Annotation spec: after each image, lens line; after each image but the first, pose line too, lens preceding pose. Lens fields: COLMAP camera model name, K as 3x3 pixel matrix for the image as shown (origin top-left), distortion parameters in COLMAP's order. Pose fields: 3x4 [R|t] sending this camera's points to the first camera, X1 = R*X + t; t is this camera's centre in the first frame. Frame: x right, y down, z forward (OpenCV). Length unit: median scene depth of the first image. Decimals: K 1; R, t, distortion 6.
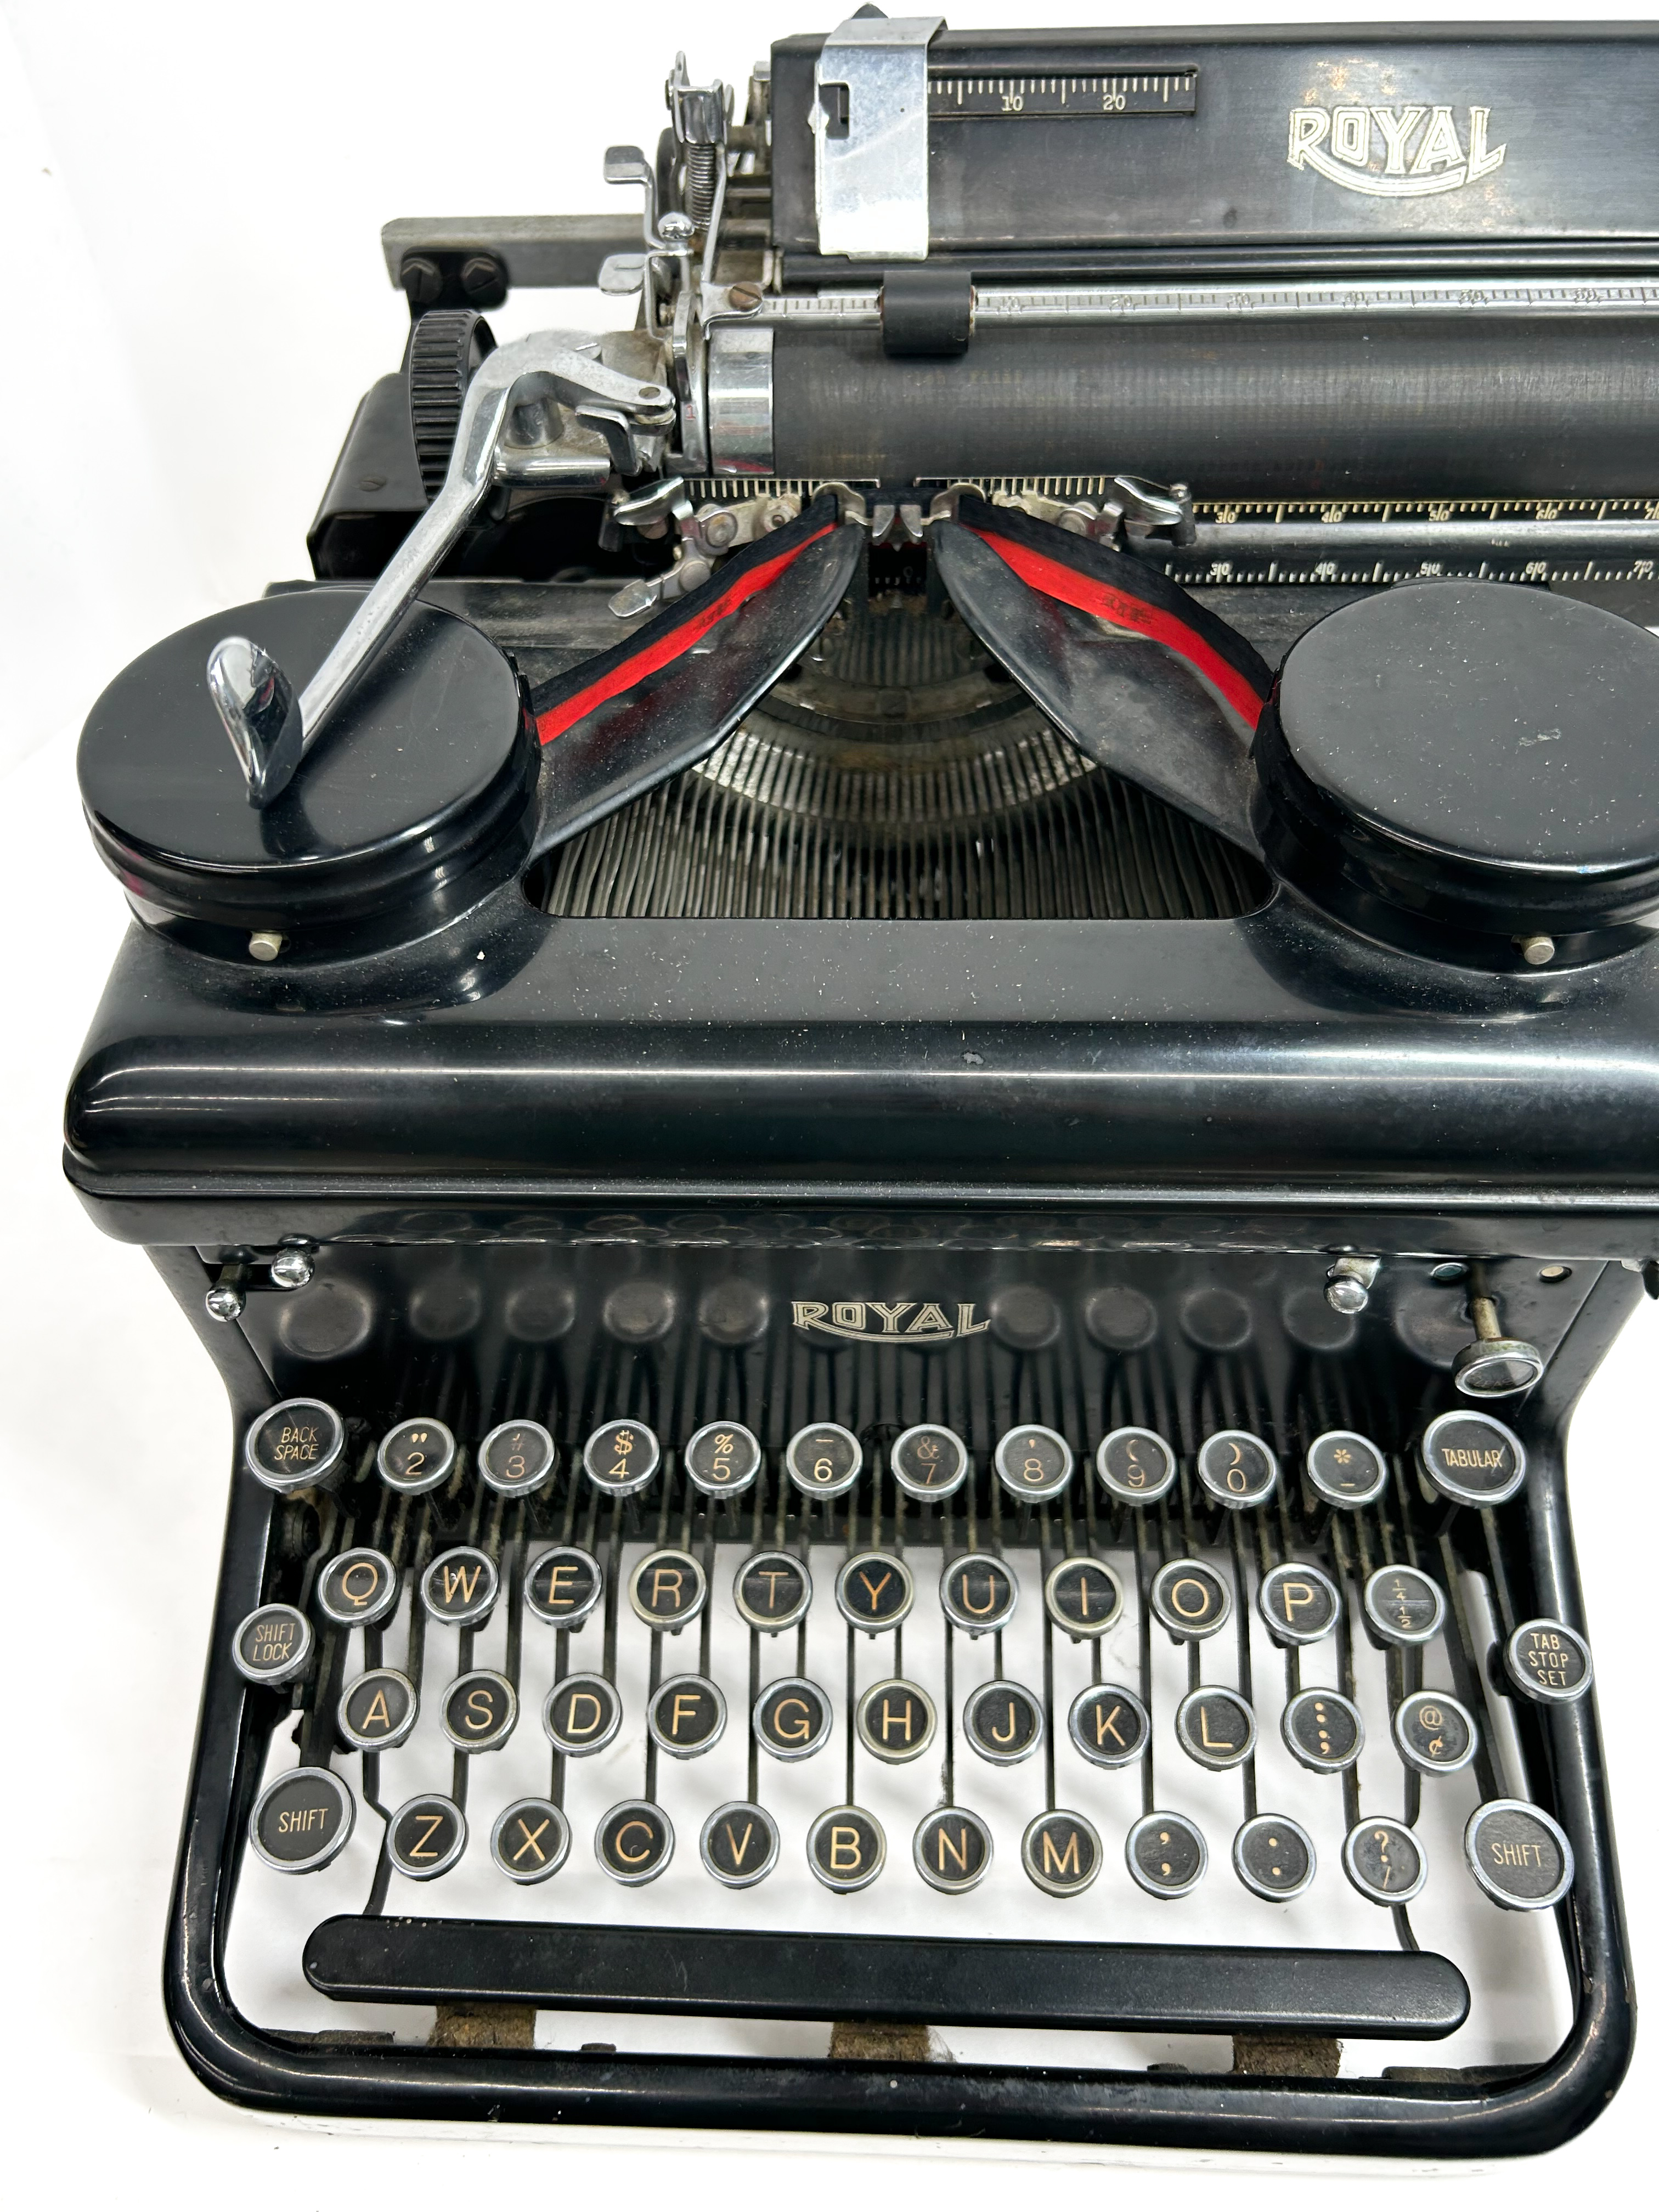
lens RADIAL K [[1699.1, 0, 829.5], [0, 1699.1, 1106.0], [0, 0, 1]] dist [0.000717, -0.004371]
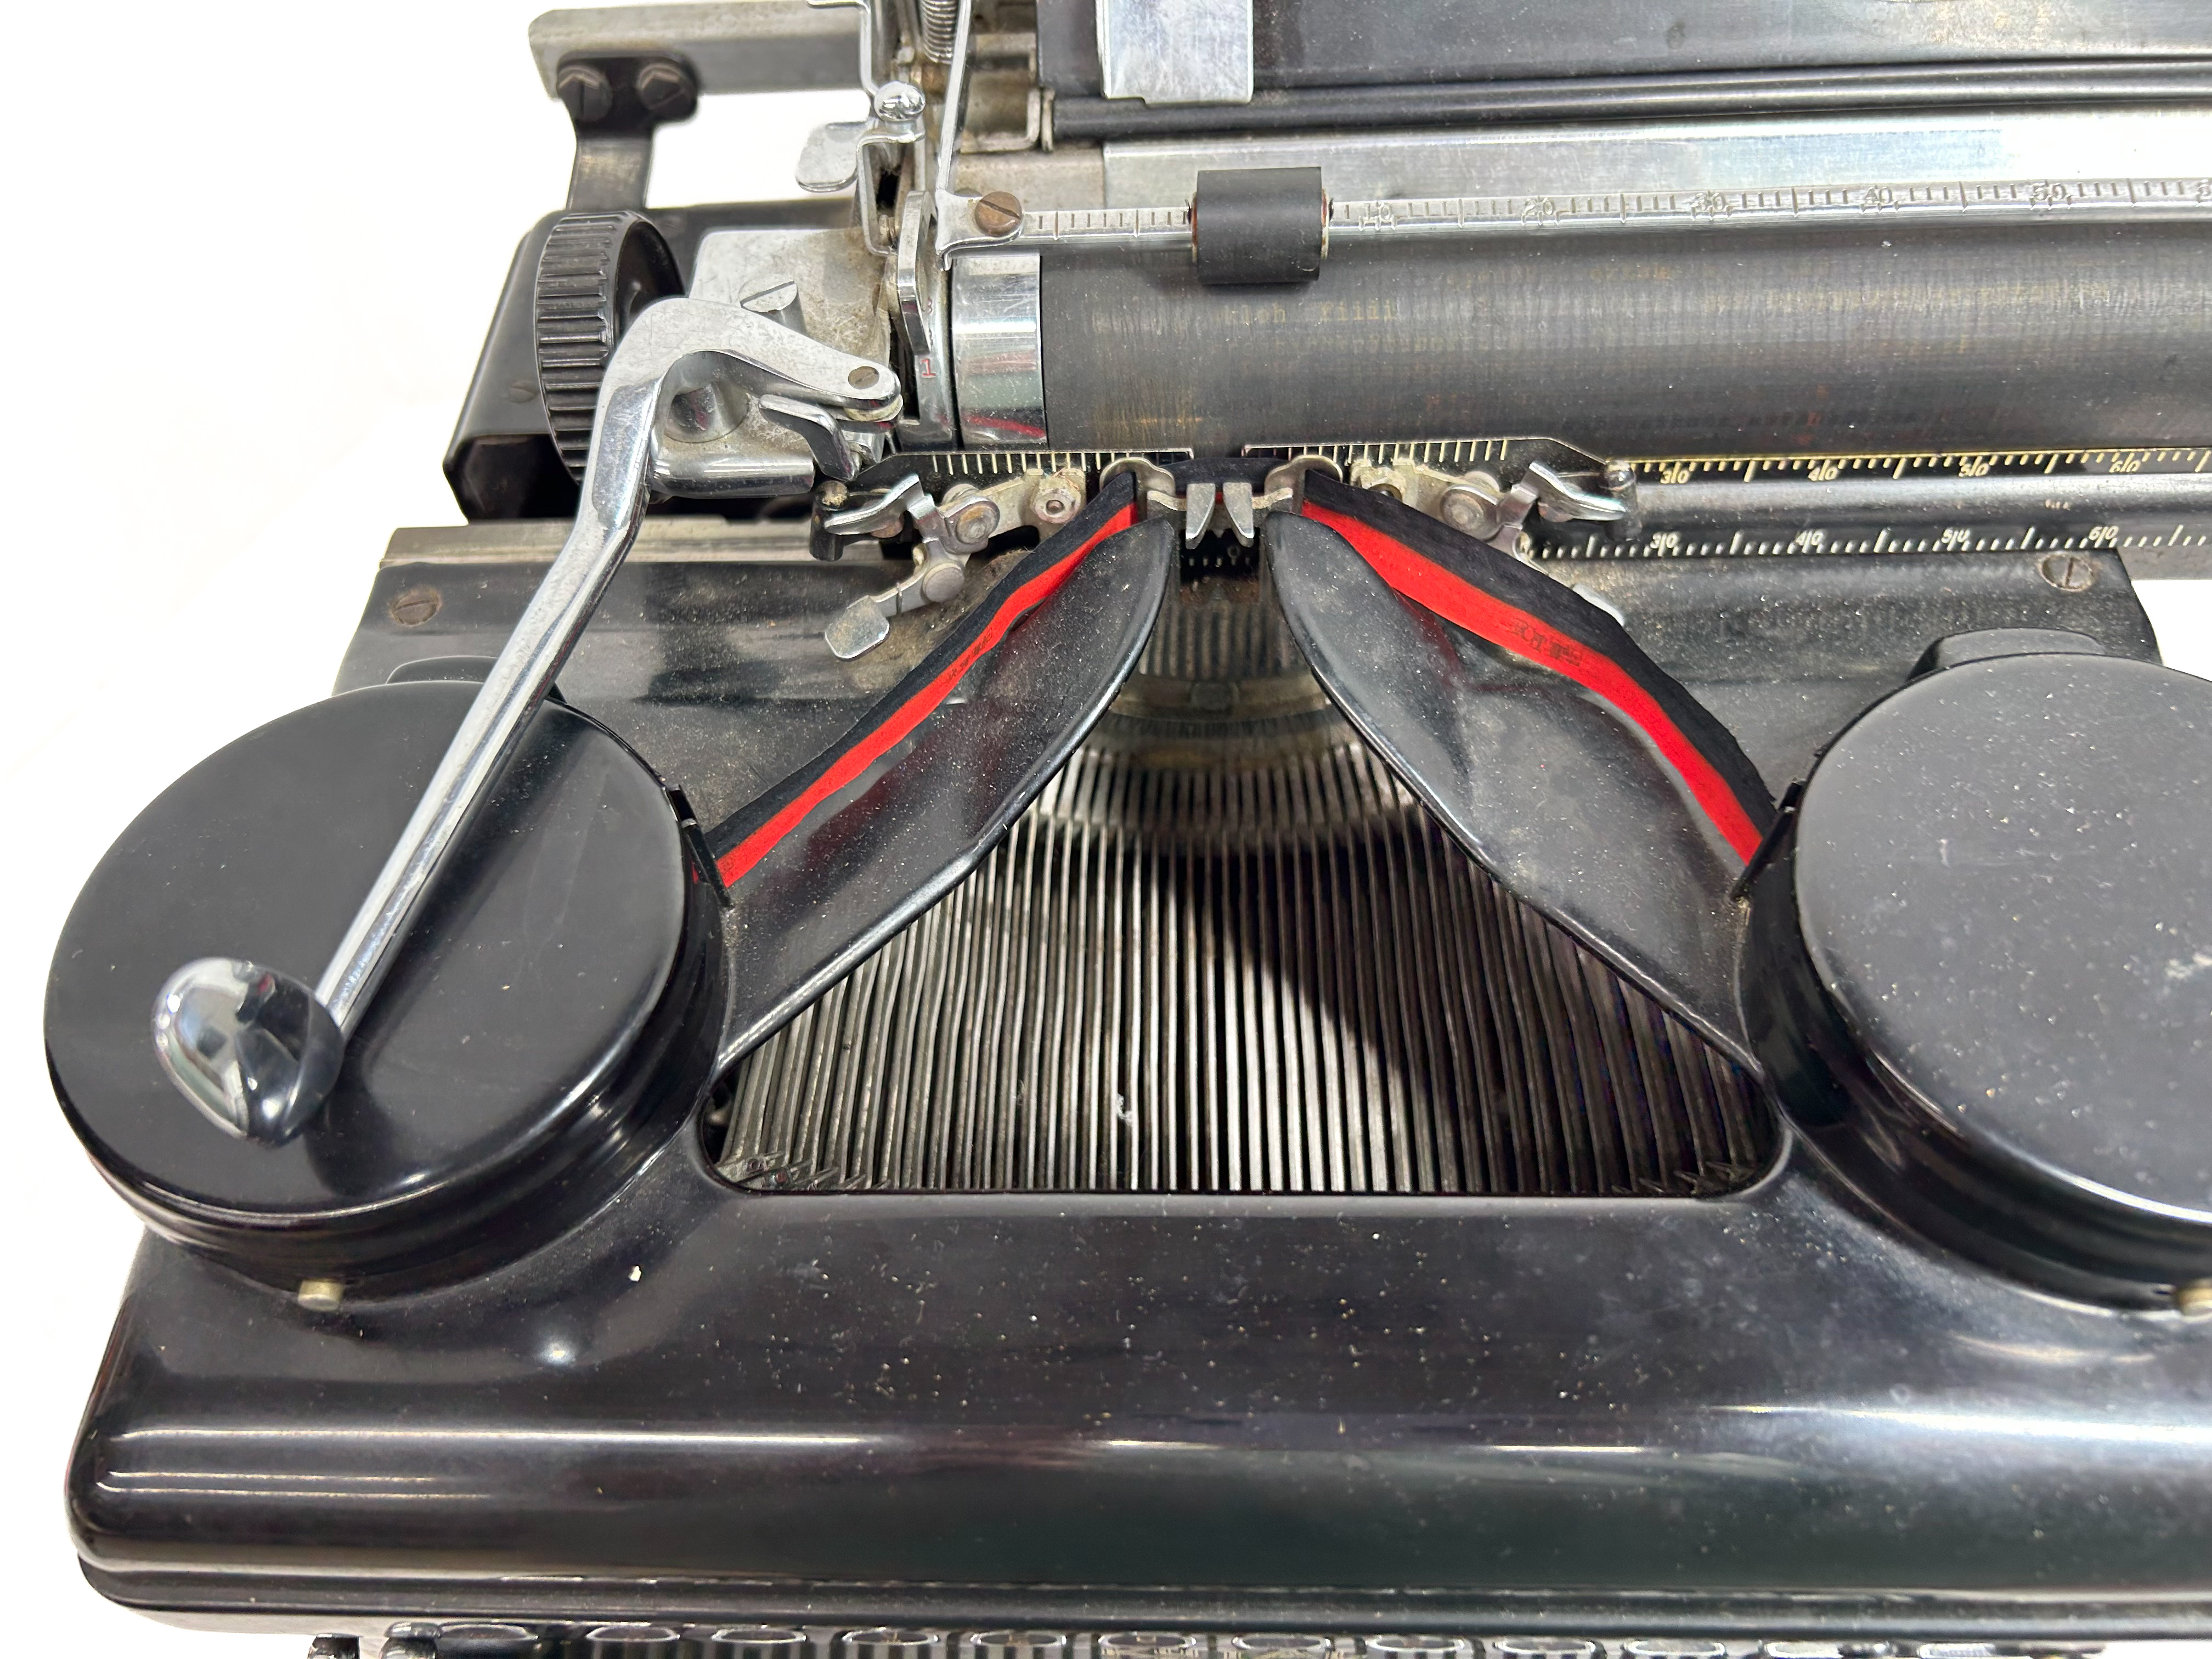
lens RADIAL K [[1686.1, 0, 1106.2], [0, 1686.1, 813.1], [0, 0, 1]] dist [0.026289, -0.062230]
pose [[0.999589, -0.020102, -0.020446, 0.003842], [0.021711, 0.996413, 0.081795, -0.274134], [0.018729, -0.082205, 0.996439, 0.274345]]
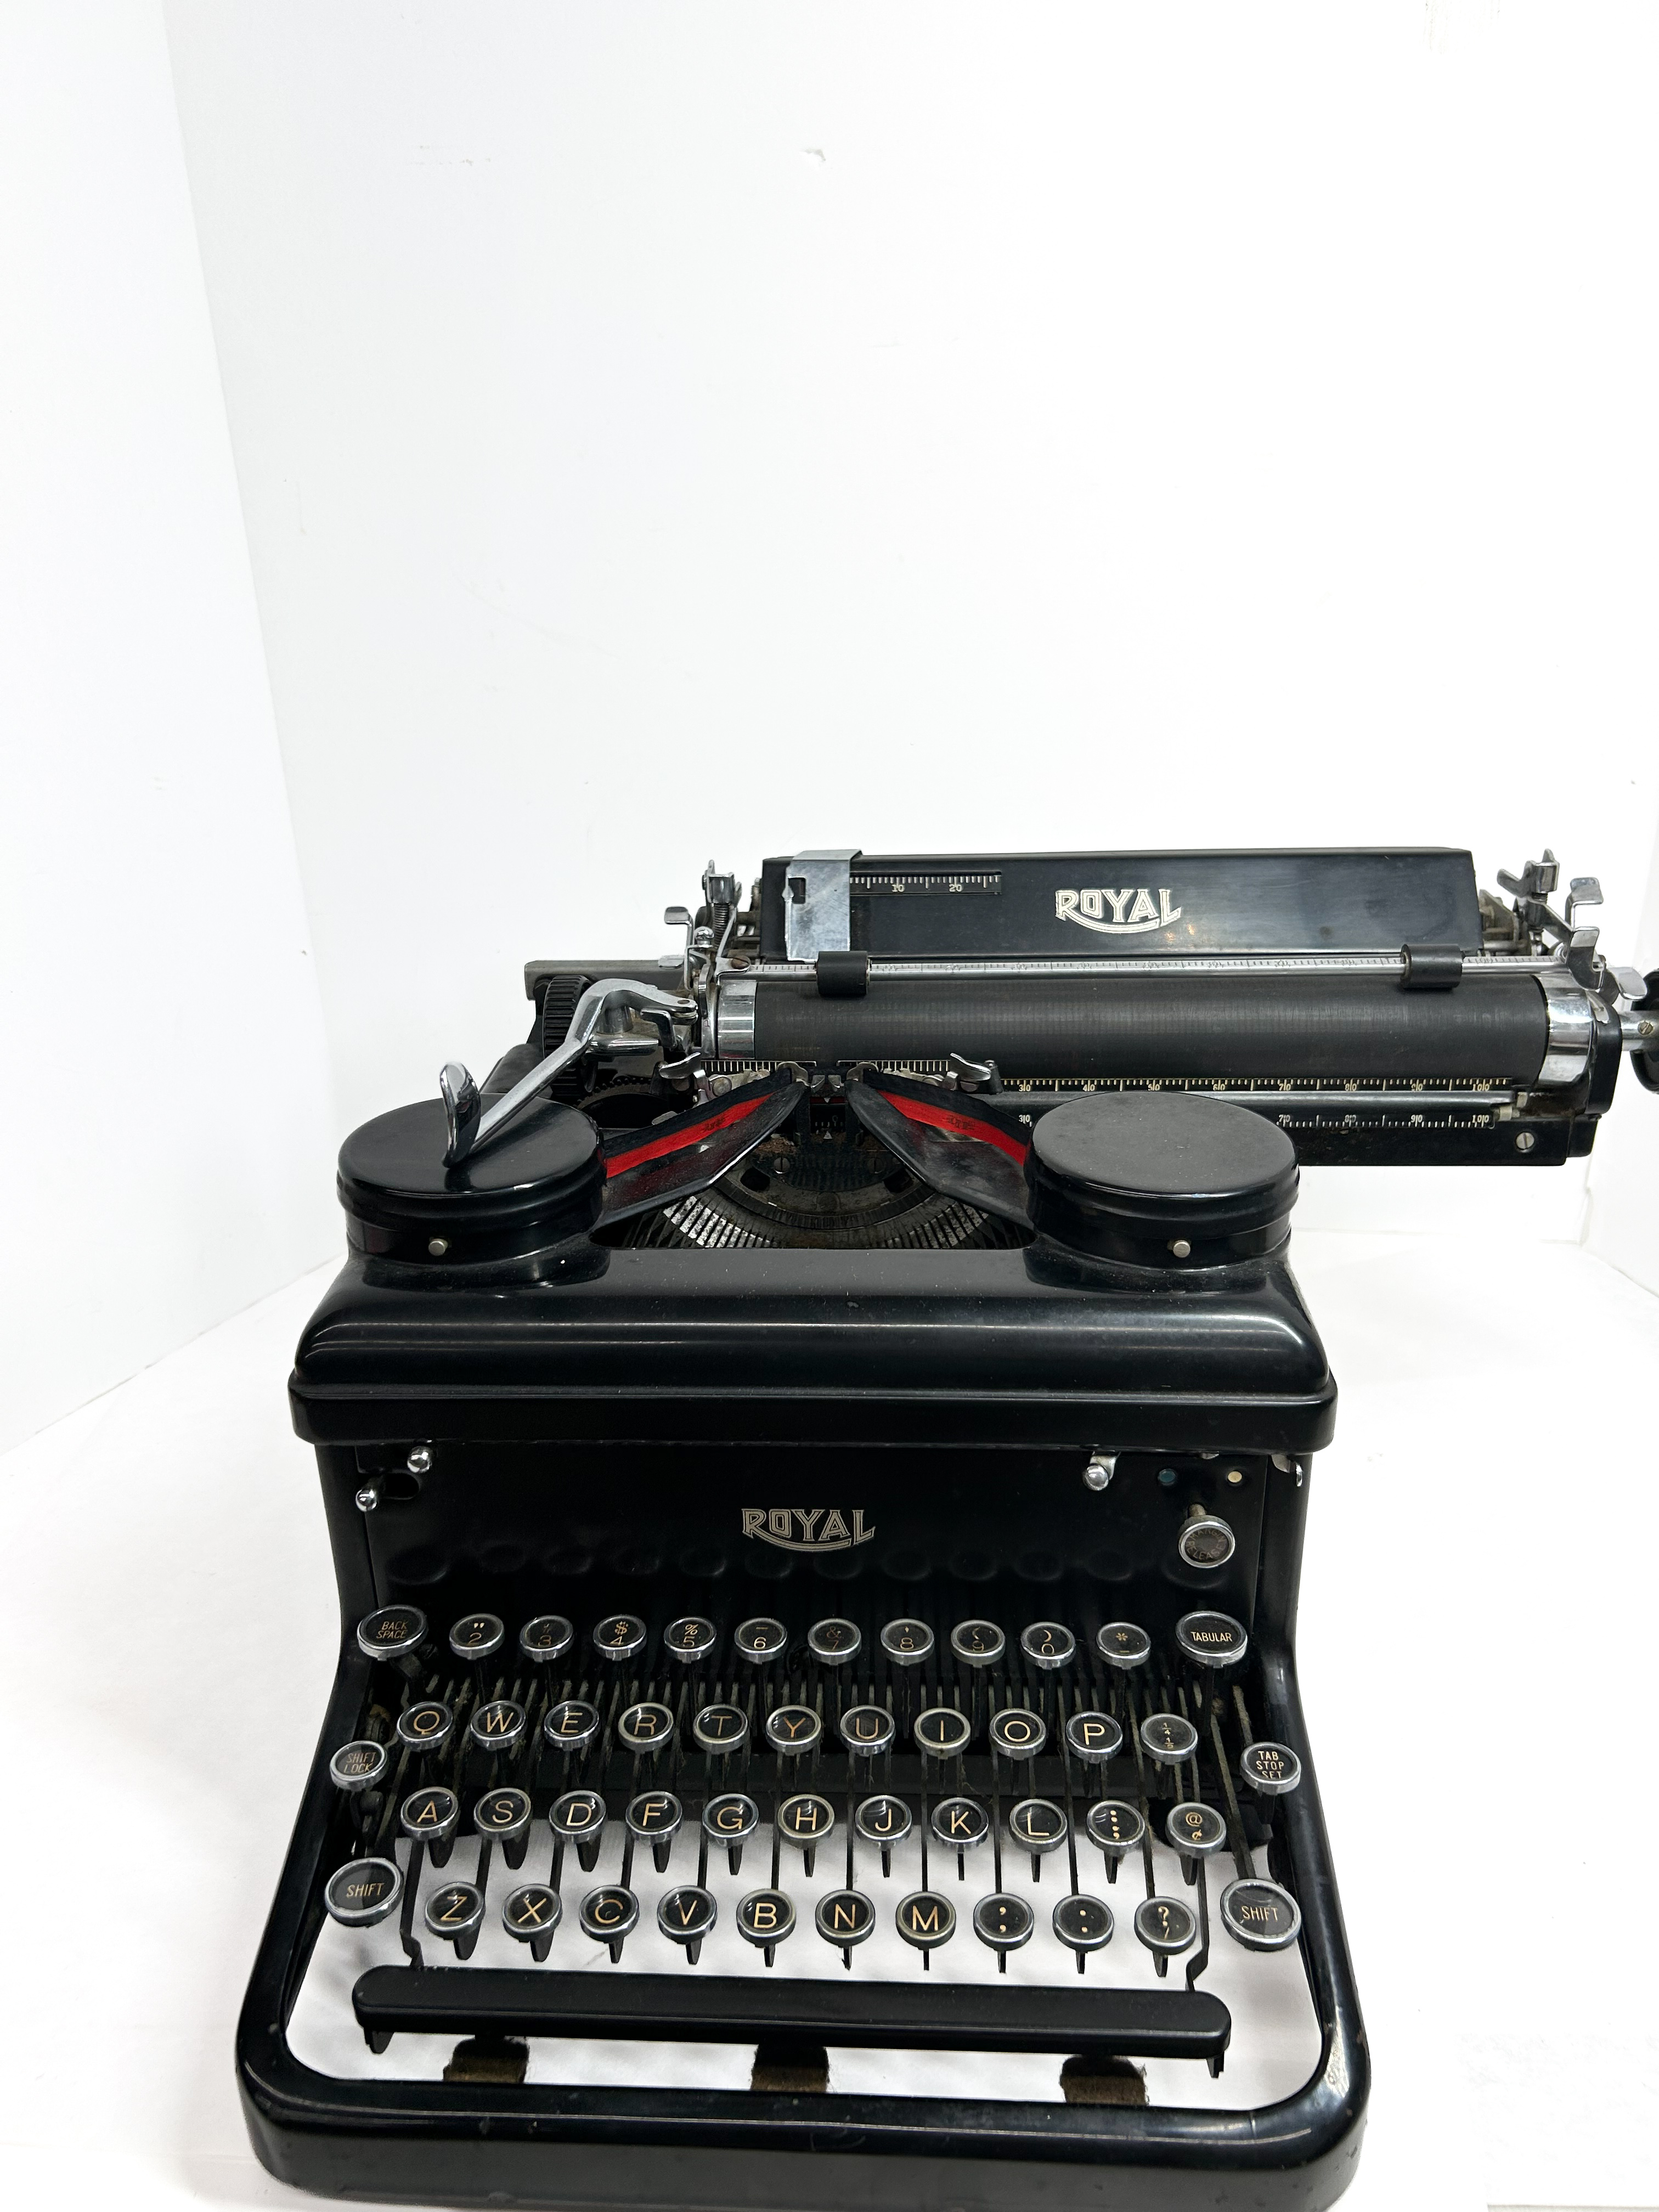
lens RADIAL K [[1666.4, 0, 830.1], [0, 1666.4, 1160.5], [0, 0, 1]] dist [0.141070, -0.308210]
pose [[0.999860, 0.013160, -0.010316, 0.061580], [-0.016435, 0.887054, -0.461373, 0.485703], [0.003079, 0.461478, 0.887146, -0.429789]]
